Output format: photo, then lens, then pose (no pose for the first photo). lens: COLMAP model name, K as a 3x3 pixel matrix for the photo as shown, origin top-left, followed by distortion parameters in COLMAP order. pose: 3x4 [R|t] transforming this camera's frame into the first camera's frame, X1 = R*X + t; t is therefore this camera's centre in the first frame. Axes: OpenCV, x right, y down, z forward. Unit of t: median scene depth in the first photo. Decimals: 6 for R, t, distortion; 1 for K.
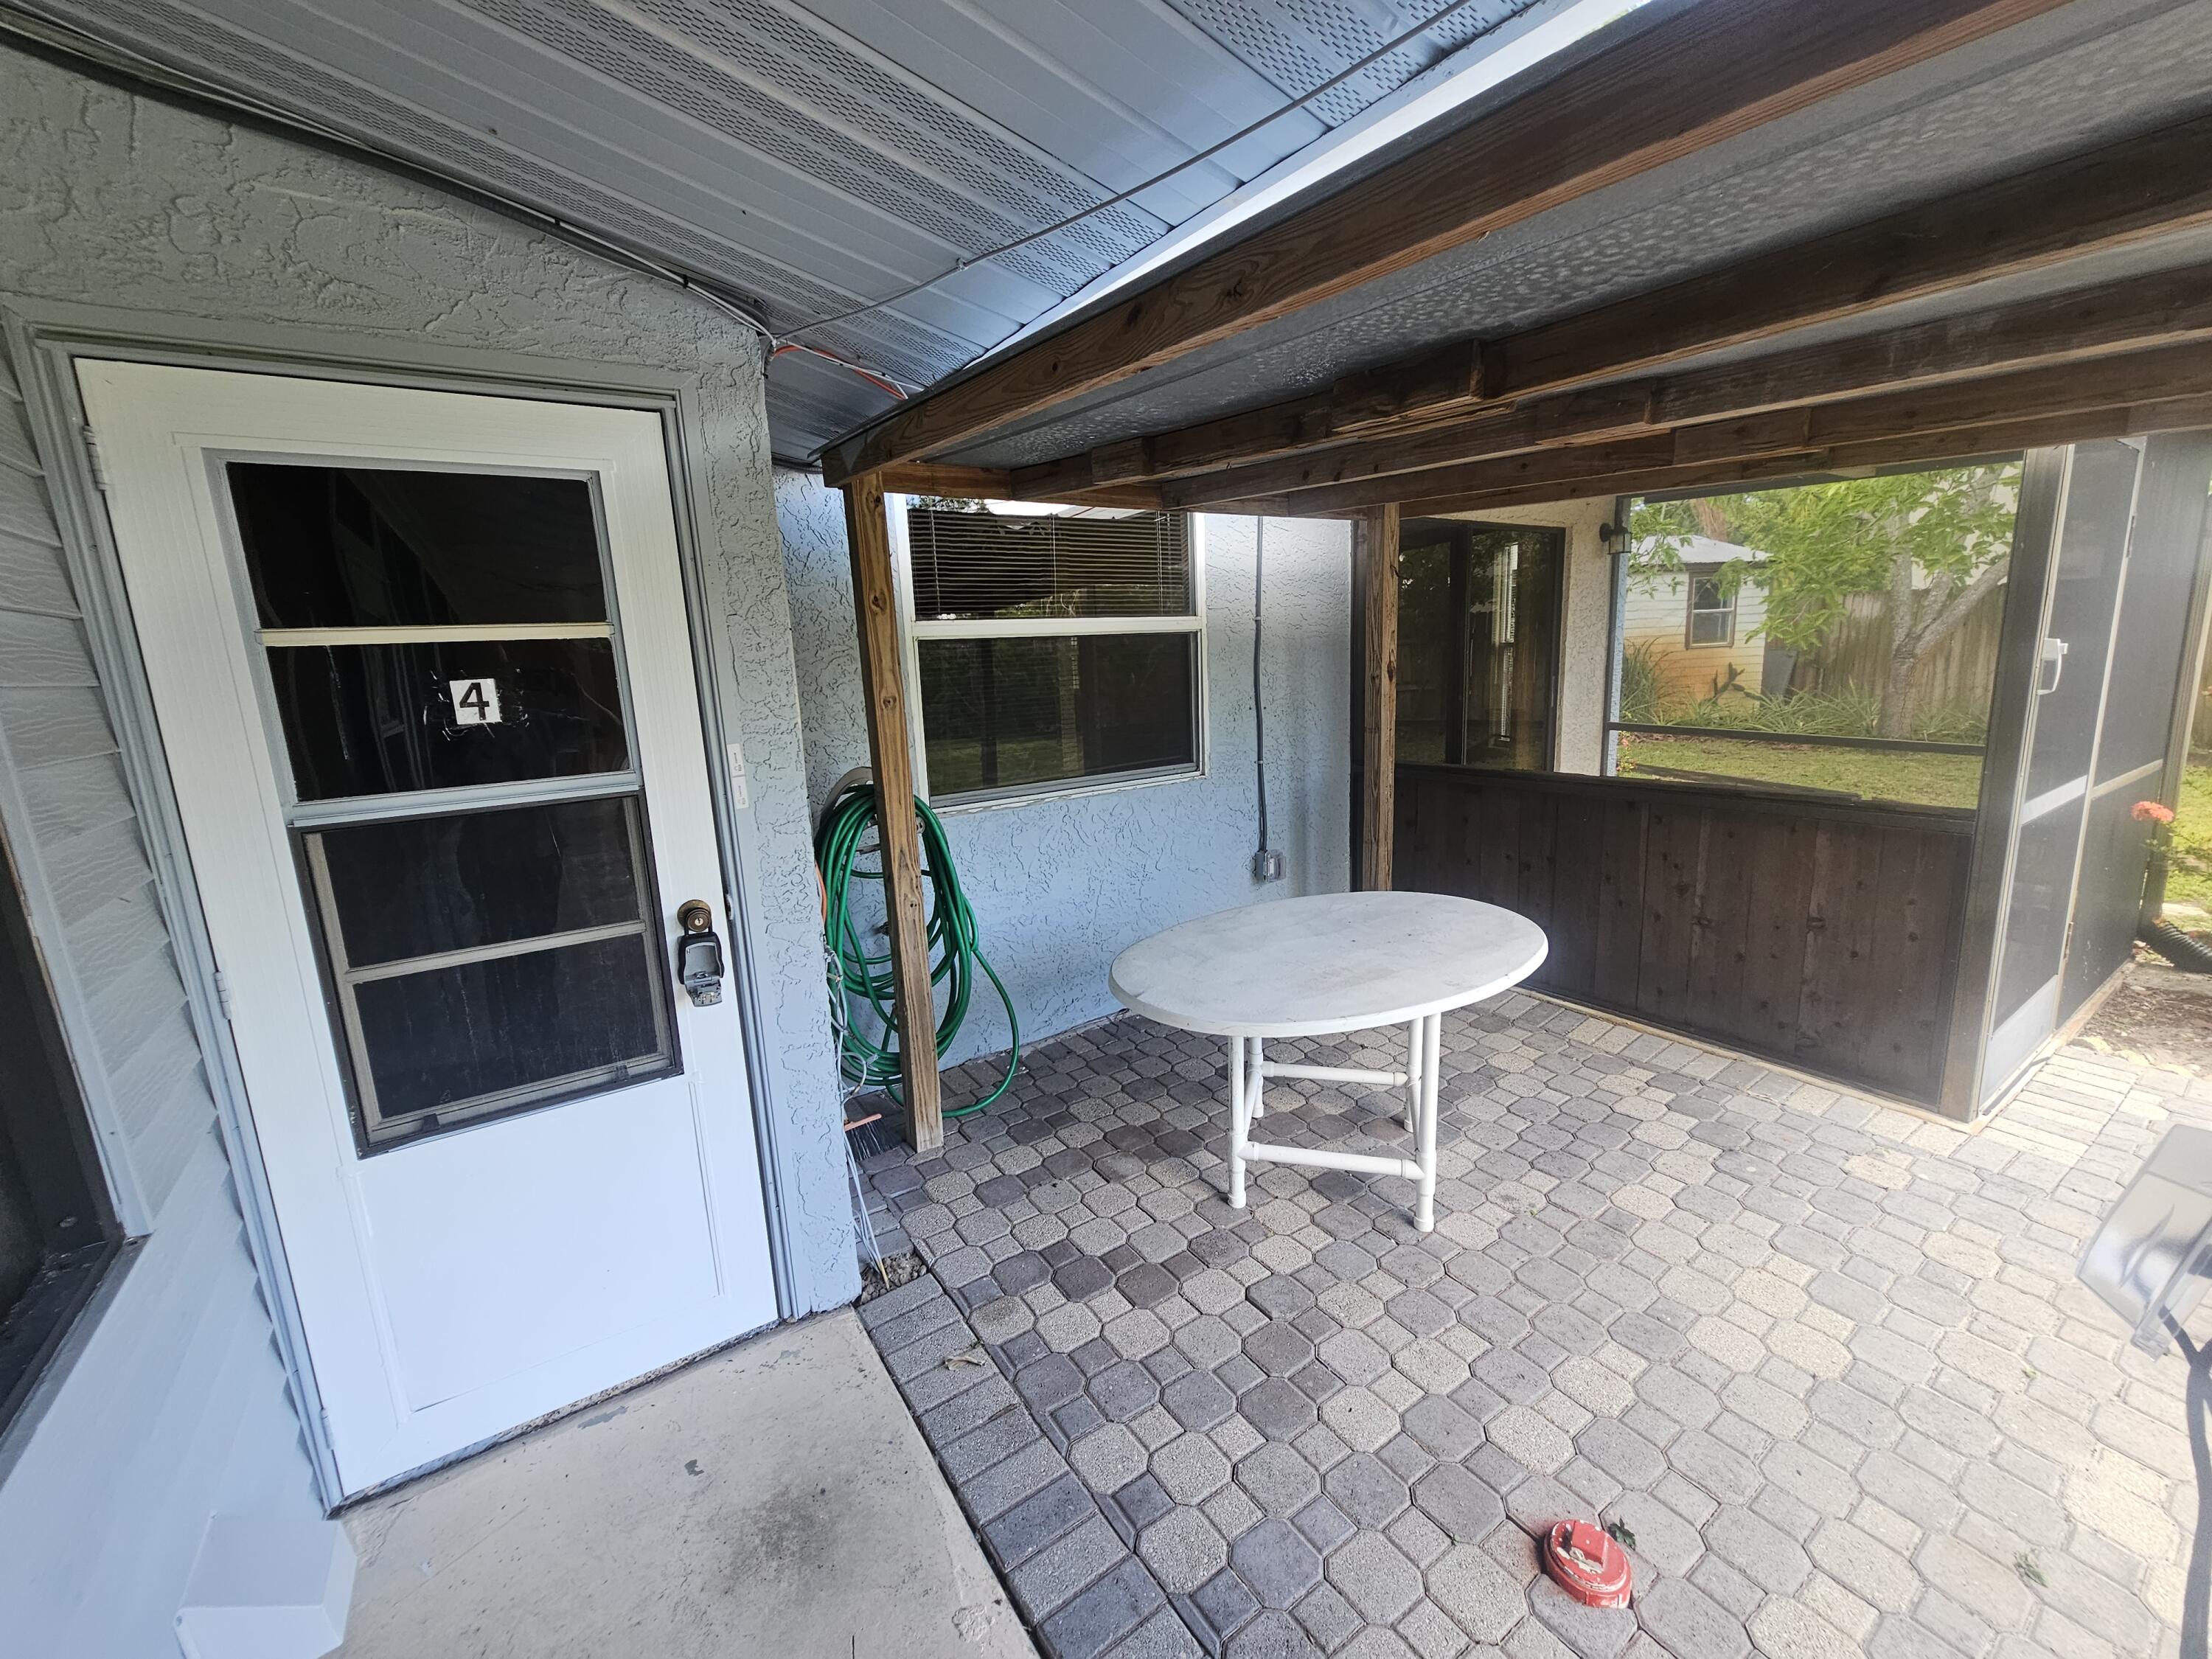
lens RADIAL K [[903.6, 0, 1125.4], [0, 903.6, 819.1], [0, 0, 1]] dist [-0.001359, 0.000049]
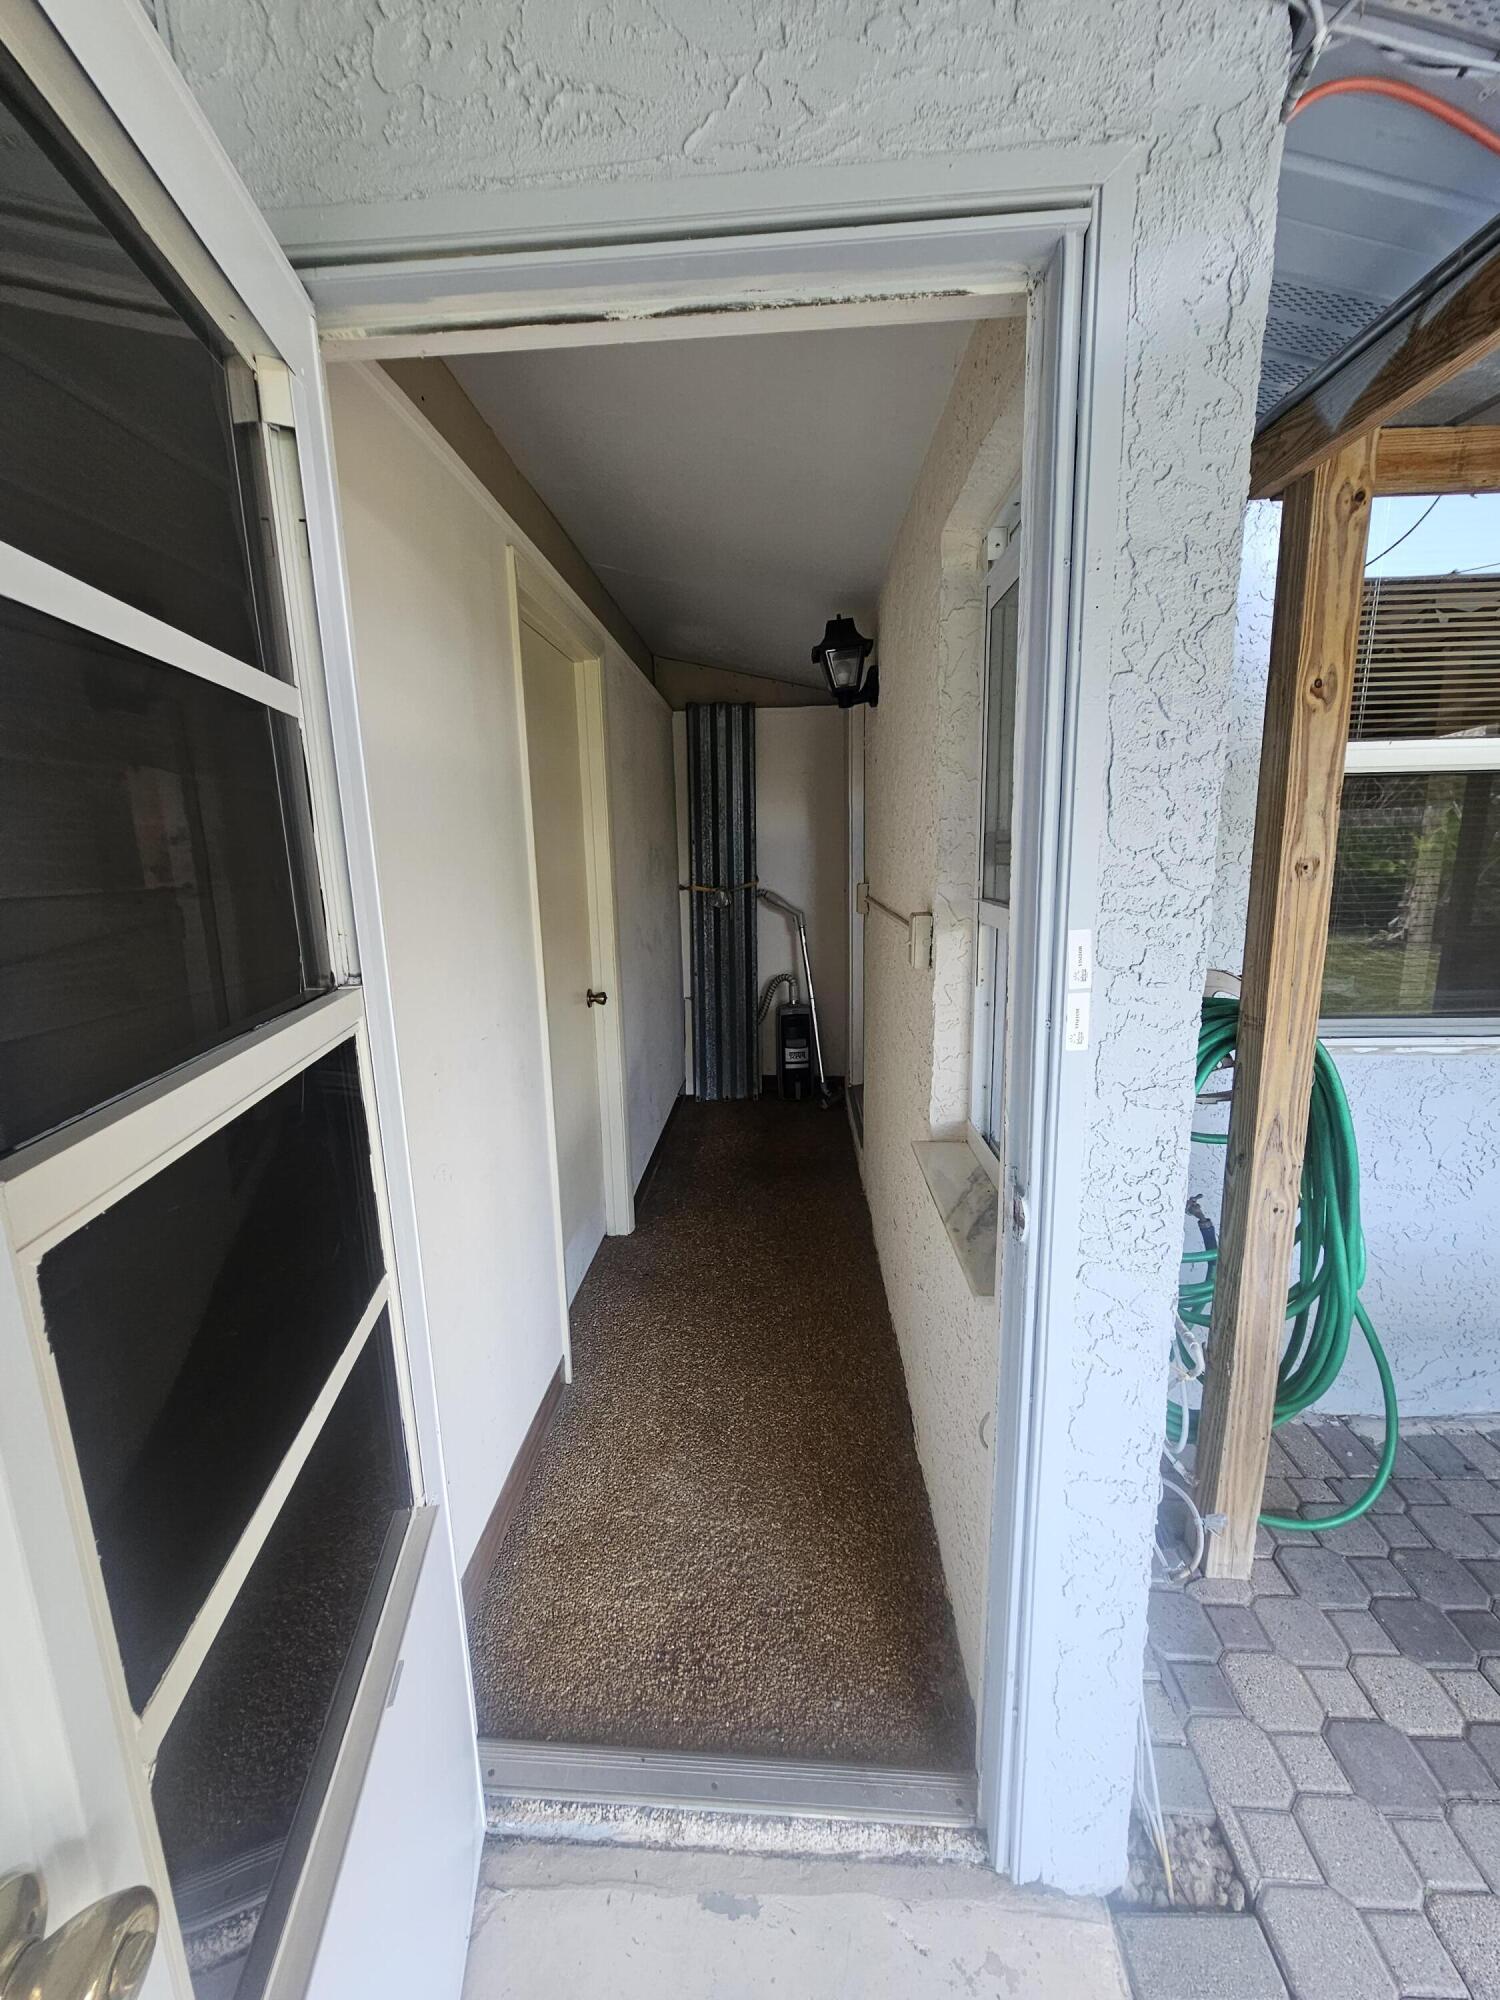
lens RADIAL K [[817.0, 0, 750.1], [0, 817.0, 1003.6], [0, 0, 1]] dist [-0.001359, 0.000049]
pose [[0.788810, 0.142041, -0.597999, -0.269320], [-0.124018, 0.989701, 0.071491, -0.046084], [0.601995, 0.017770, 0.798302, 0.462335]]
